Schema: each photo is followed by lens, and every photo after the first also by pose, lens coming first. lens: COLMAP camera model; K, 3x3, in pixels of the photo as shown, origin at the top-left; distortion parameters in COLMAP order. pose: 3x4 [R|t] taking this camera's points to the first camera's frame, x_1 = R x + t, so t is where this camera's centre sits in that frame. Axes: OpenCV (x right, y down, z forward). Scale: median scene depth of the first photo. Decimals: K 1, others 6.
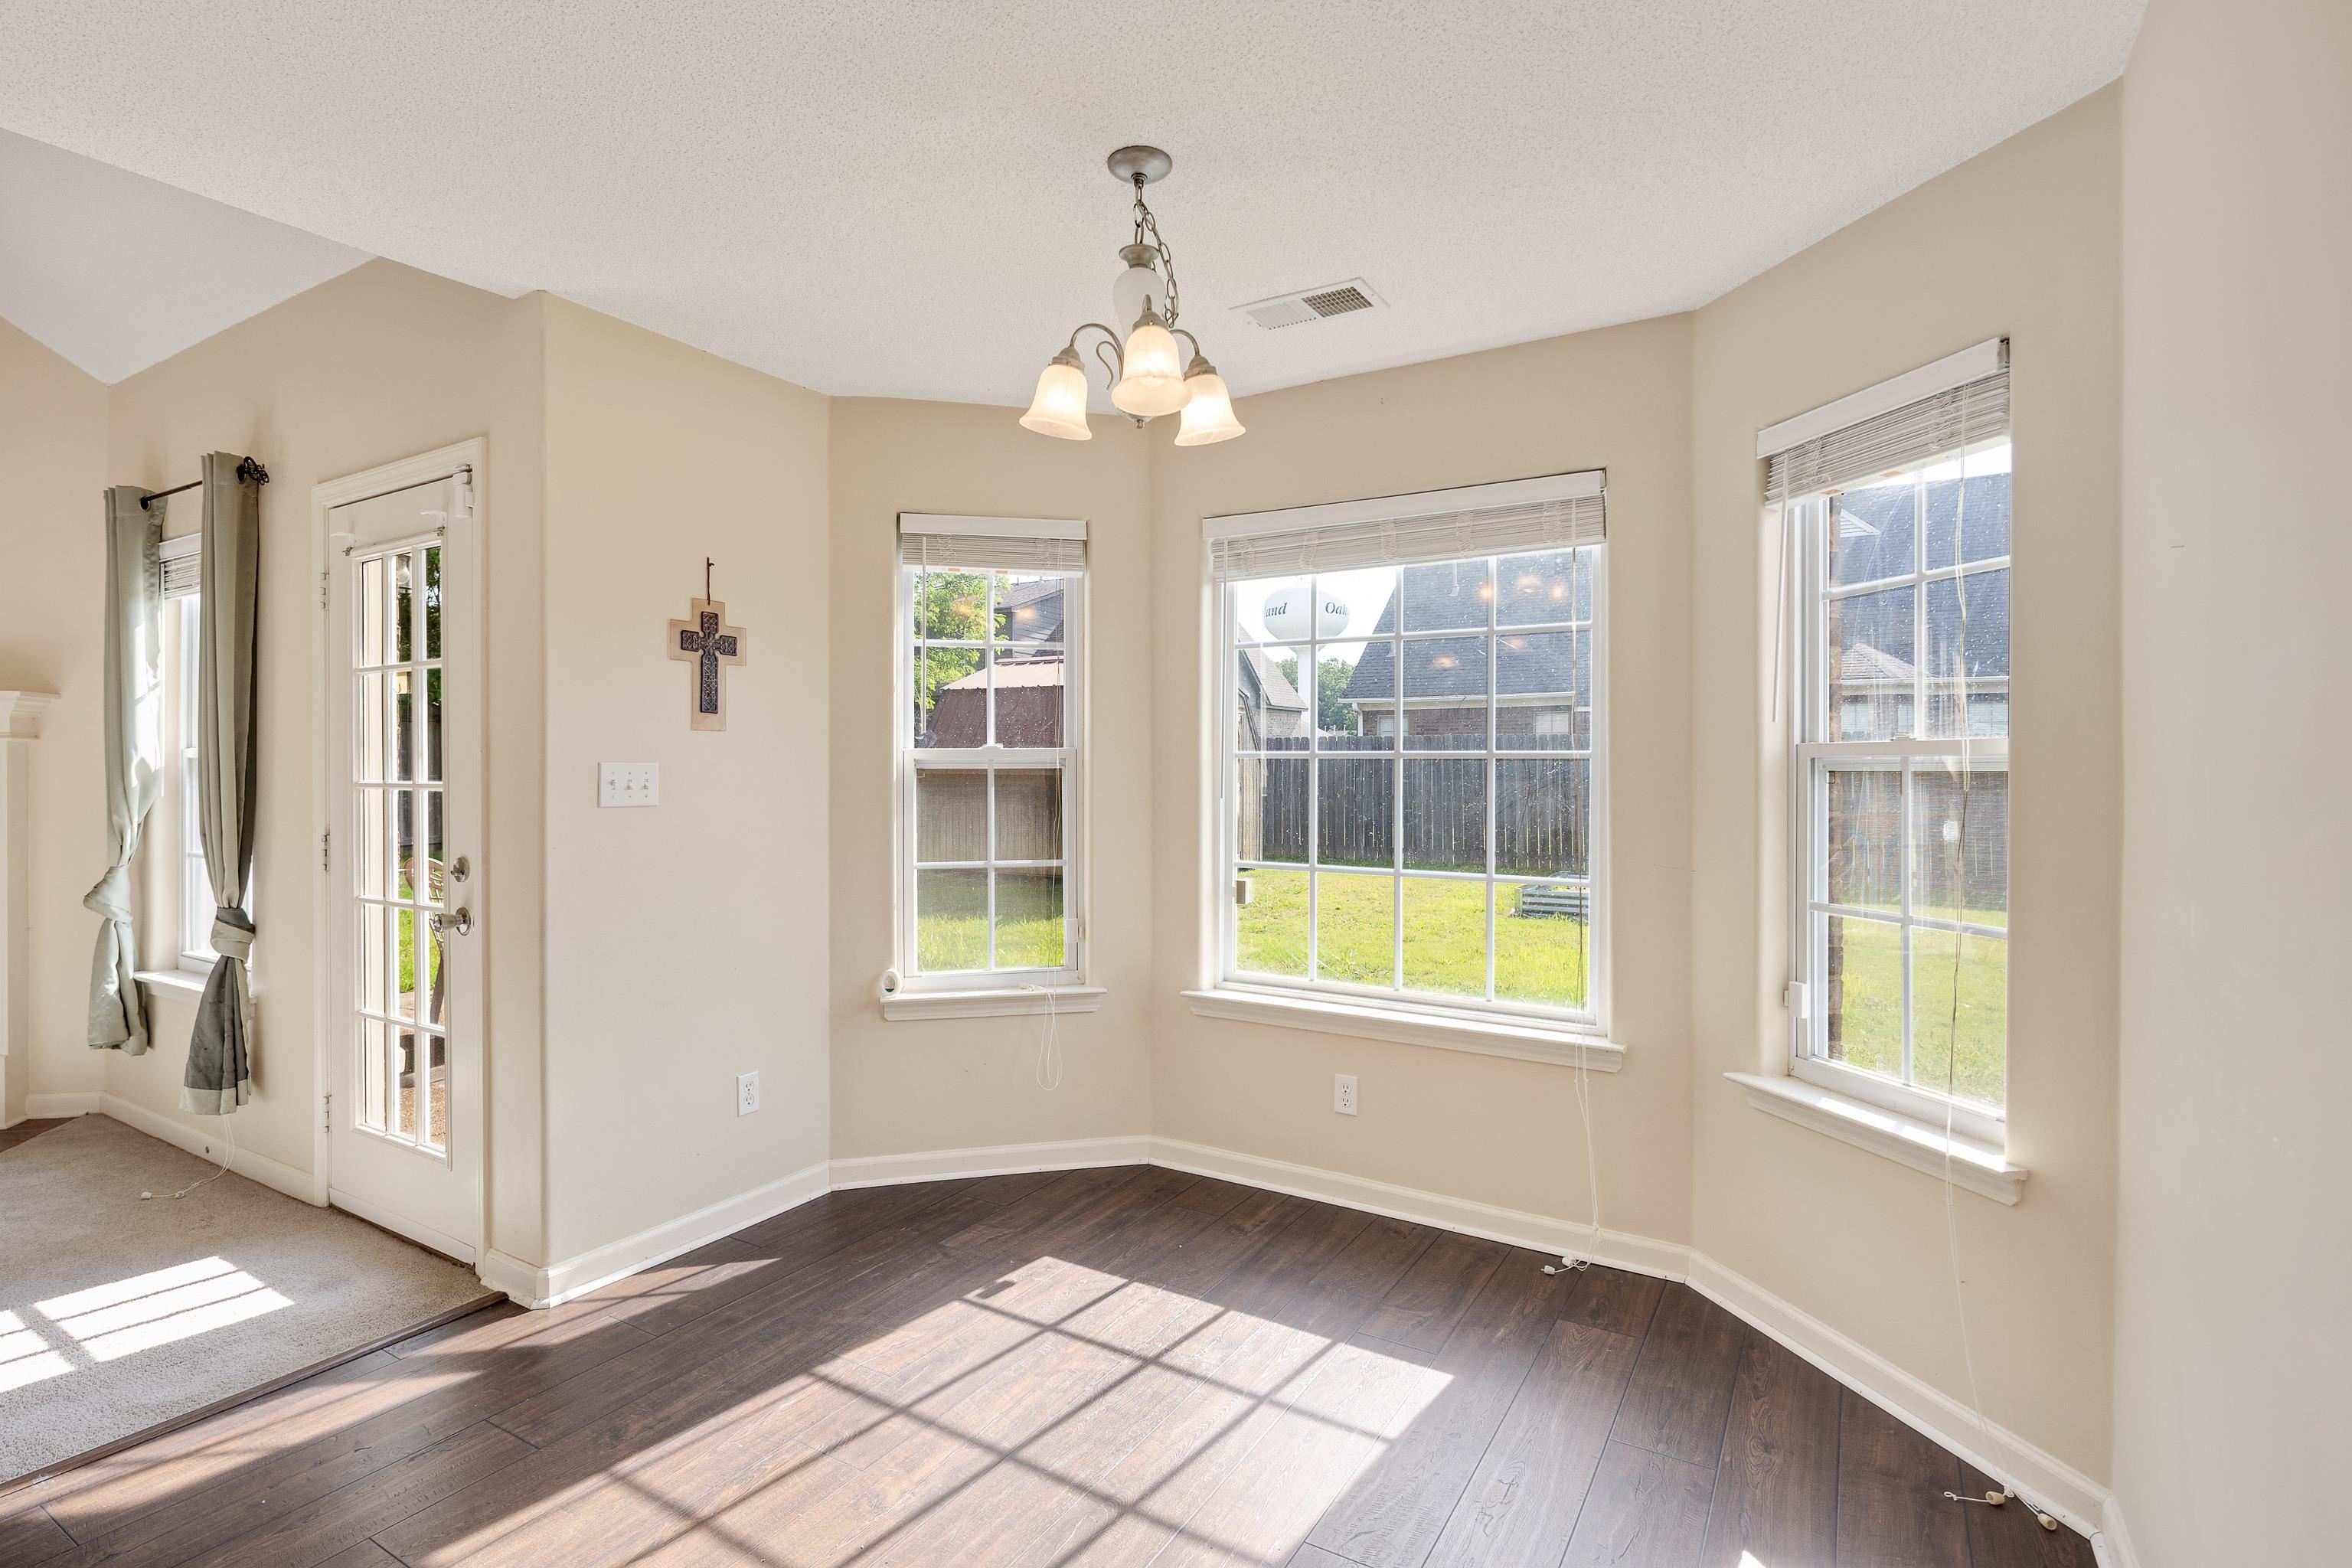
lens RADIAL K [[1128.7, 0, 1139.2], [0, 1128.7, 769.5], [0, 0, 1]] dist [0.002213, -0.000159]
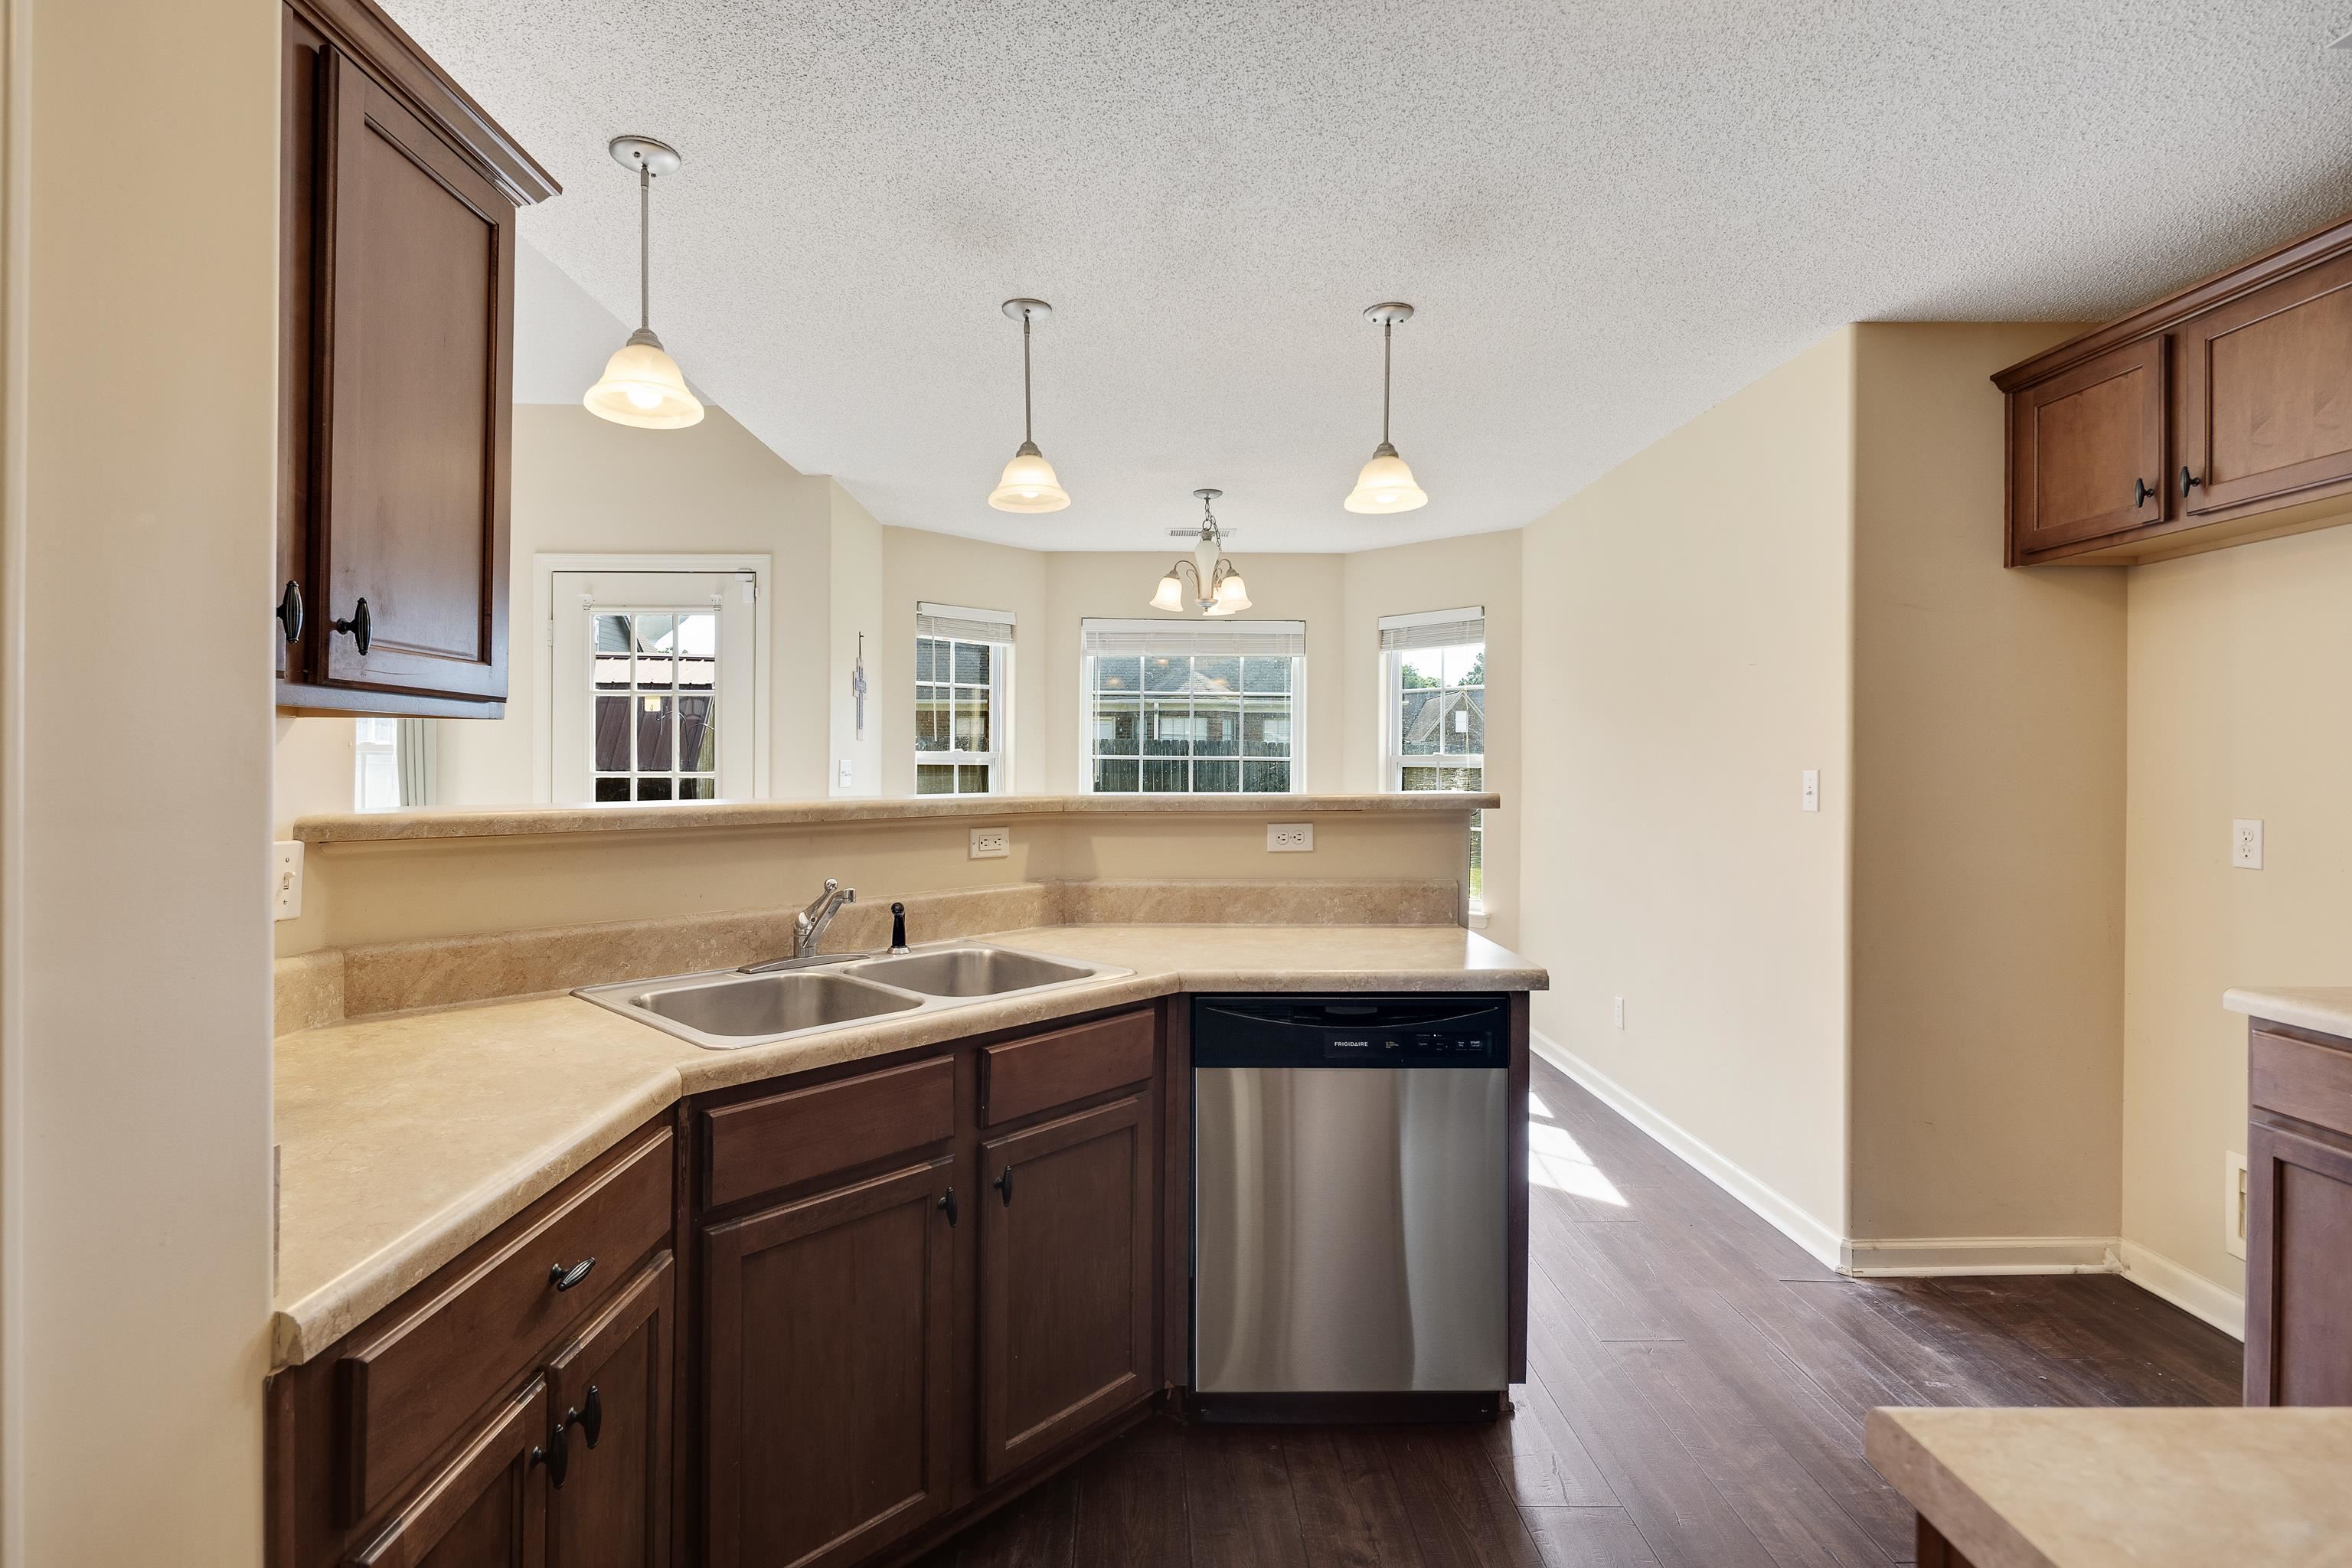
lens RADIAL K [[1128.7, 0, 1139.2], [0, 1128.7, 769.5], [0, 0, 1]] dist [0.002213, -0.000159]
pose [[0.846077, 0.002366, 0.533056, -0.910515], [-0.004246, 0.999988, 0.002302, 0.001557], [-0.533045, -0.004211, 0.846077, -0.566326]]
